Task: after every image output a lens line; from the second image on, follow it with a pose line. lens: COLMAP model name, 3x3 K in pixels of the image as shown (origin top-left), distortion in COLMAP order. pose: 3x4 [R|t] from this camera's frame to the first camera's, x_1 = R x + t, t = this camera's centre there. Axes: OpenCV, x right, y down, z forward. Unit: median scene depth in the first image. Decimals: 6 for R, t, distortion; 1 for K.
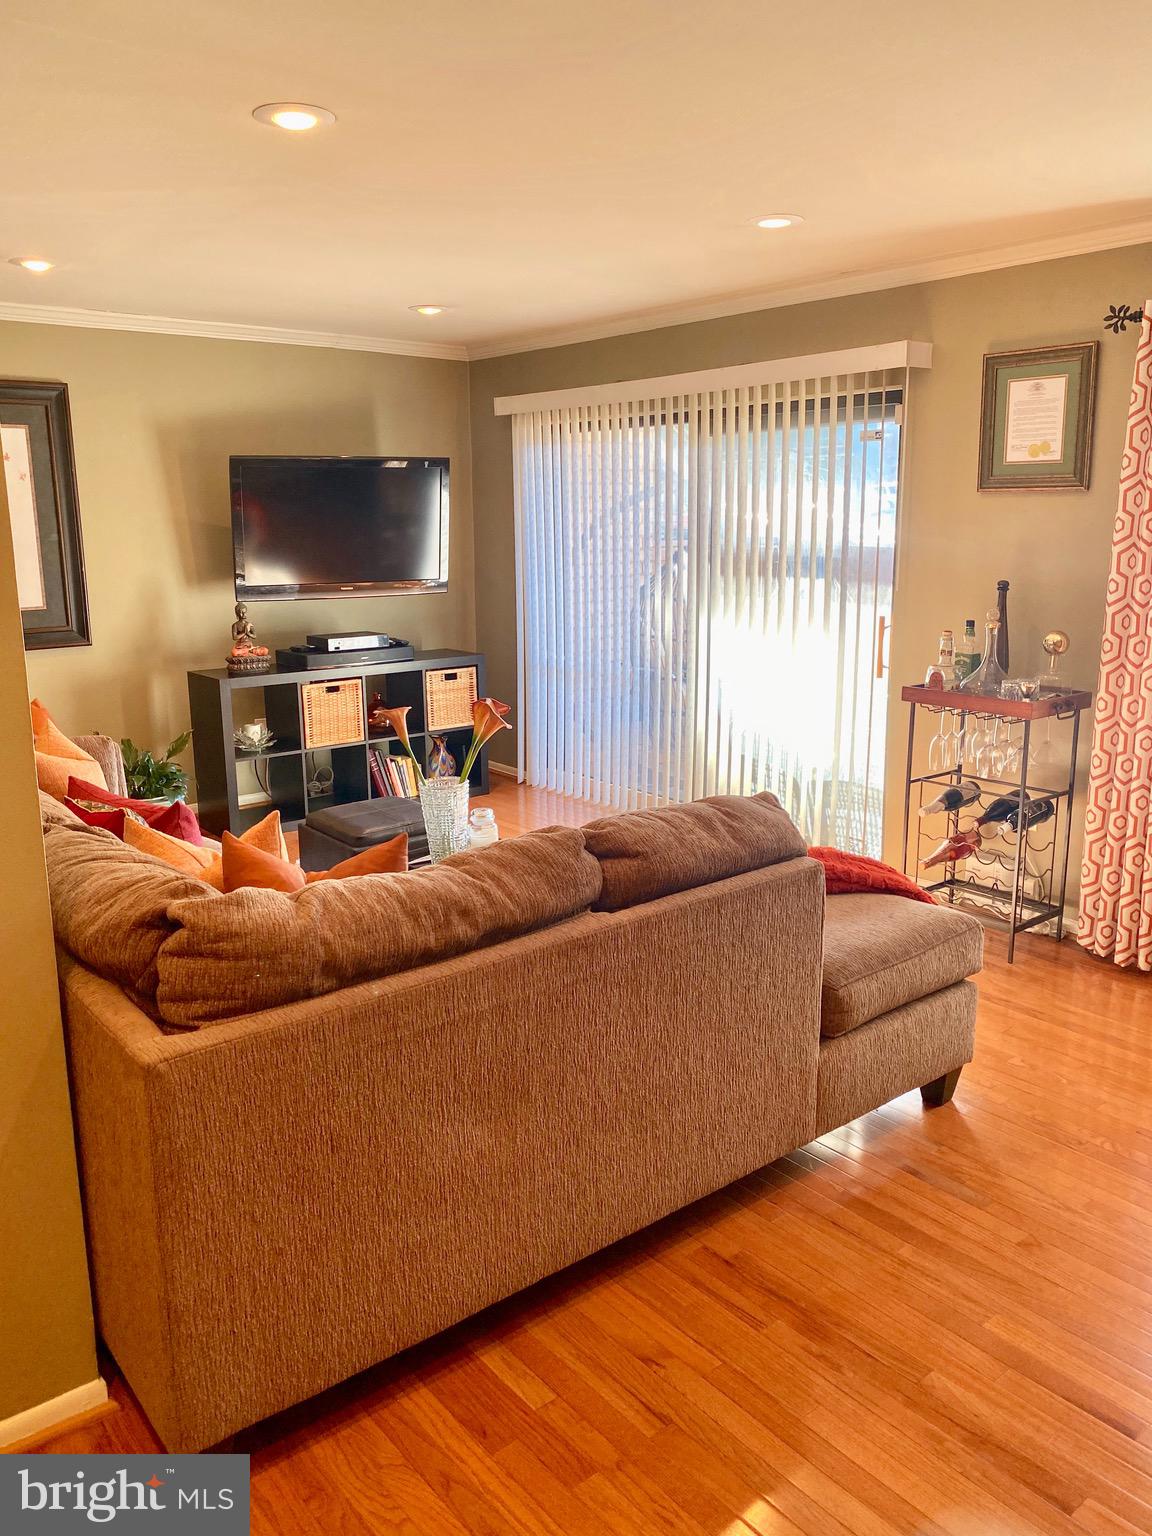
lens RADIAL K [[1164.8, 0, 573.2], [0, 1164.8, 737.1], [0, 0, 1]] dist [0.043824, -0.083484]
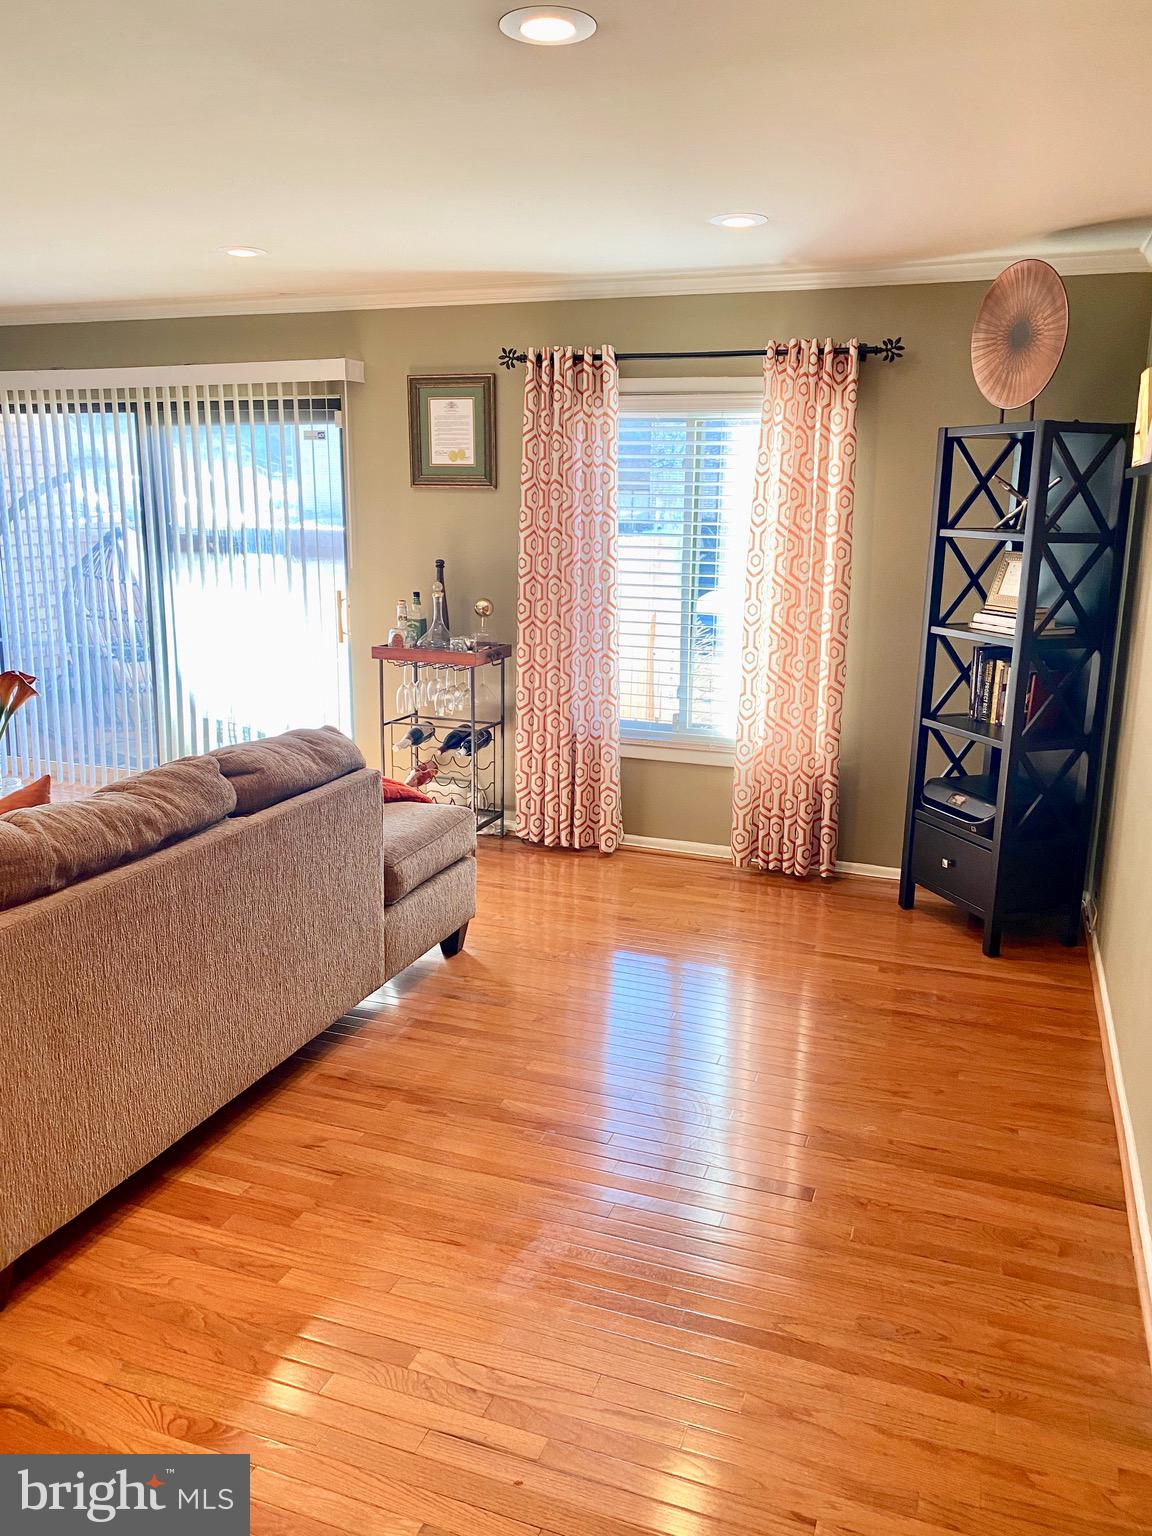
lens RADIAL K [[1164.8, 0, 573.2], [0, 1164.8, 737.1], [0, 0, 1]] dist [0.043824, -0.083484]
pose [[0.858607, -0.082254, 0.505992, -0.170917], [0.075822, 0.996564, 0.033342, 0.027525], [-0.506996, 0.009738, 0.861893, -0.162171]]
